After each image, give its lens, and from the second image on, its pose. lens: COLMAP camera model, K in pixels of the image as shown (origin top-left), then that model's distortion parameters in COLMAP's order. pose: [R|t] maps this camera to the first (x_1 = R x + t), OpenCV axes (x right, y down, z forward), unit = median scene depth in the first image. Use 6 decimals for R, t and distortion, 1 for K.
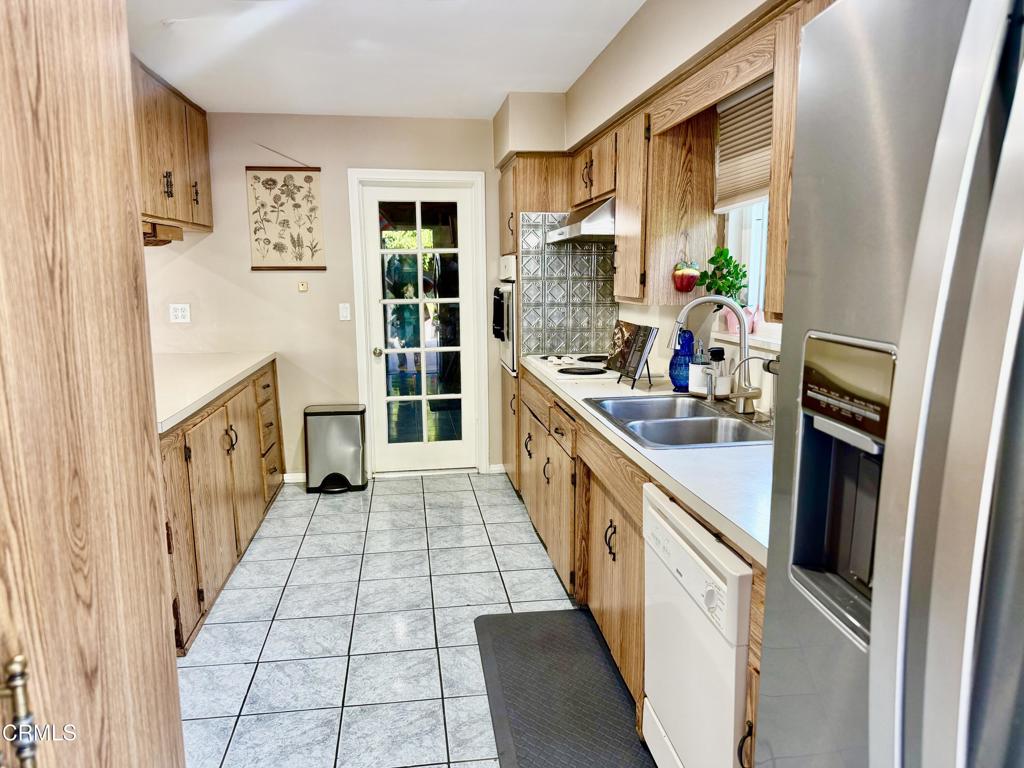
lens RADIAL K [[714.1, 0, 515.6], [0, 714.1, 391.2], [0, 0, 1]] dist [0.032881, -0.013643]
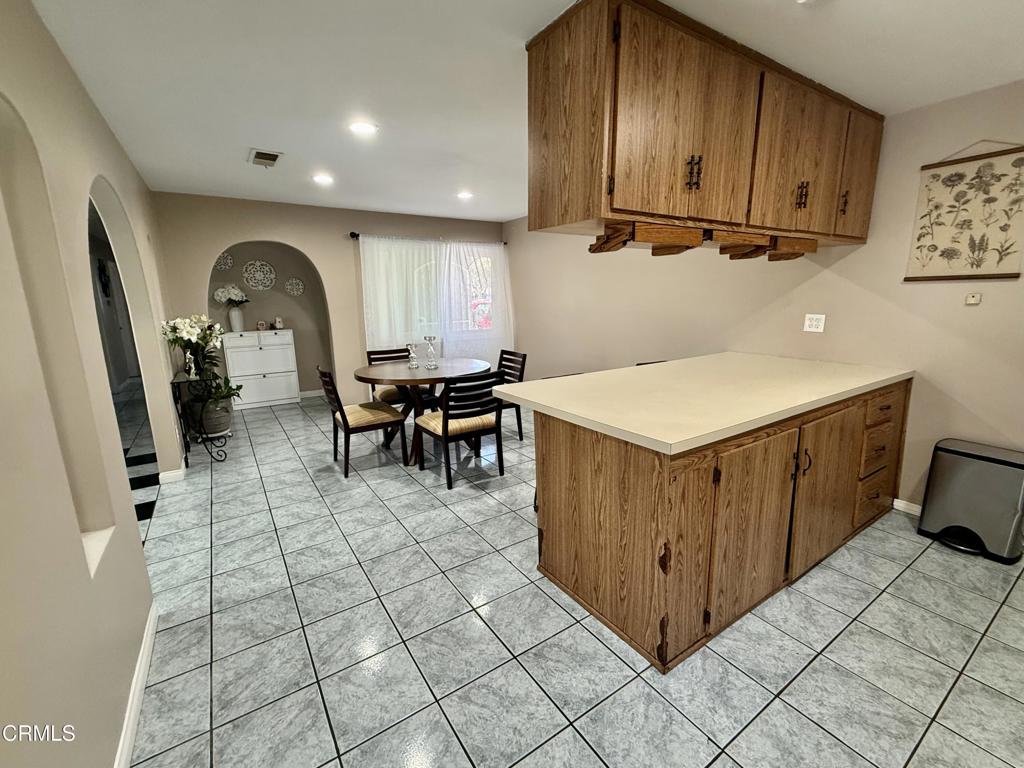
lens RADIAL K [[441.2, 0, 507.8], [0, 441.2, 383.0], [0, 0, 1]] dist [0.001607, -0.000561]
pose [[0.414326, 0.175383, -0.893070, -0.050847], [-0.137043, 0.982092, 0.129287, -0.047573], [0.899751, 0.068823, 0.430942, 0.337725]]
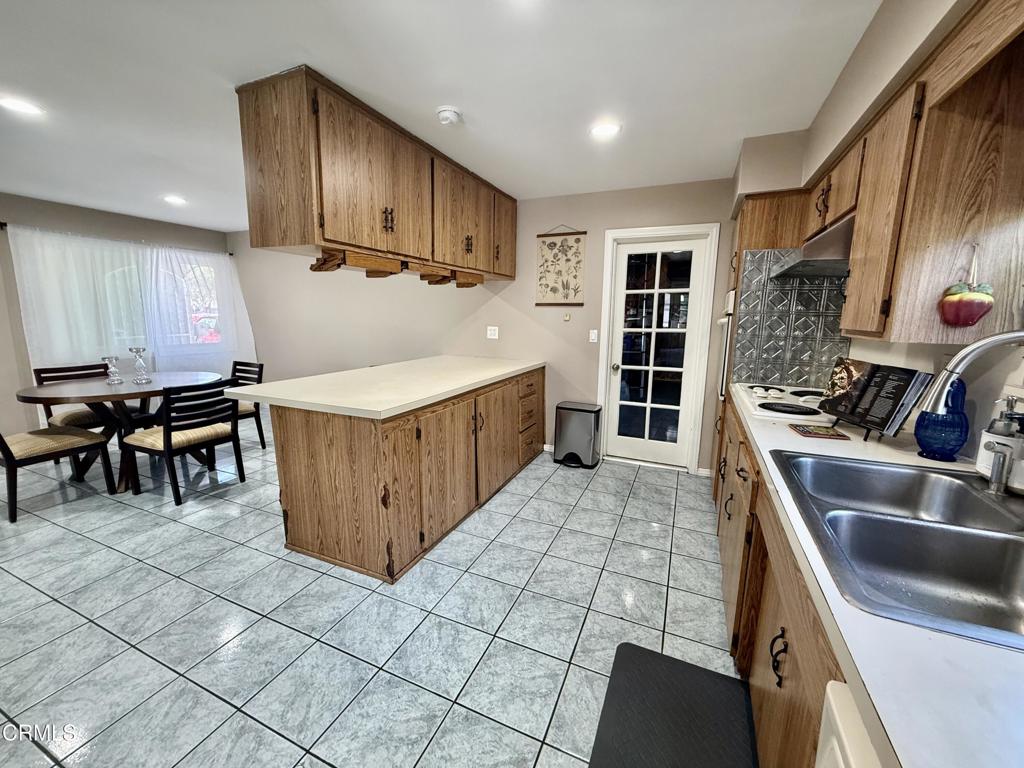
lens RADIAL K [[408.7, 0, 510.3], [0, 408.7, 382.9], [0, 0, 1]] dist [0.001887, -0.000710]
pose [[0.842687, 0.105426, -0.527981, 0.056647], [-0.106203, 0.993923, 0.028958, -0.032534], [0.527826, 0.031671, 0.848762, 0.297818]]
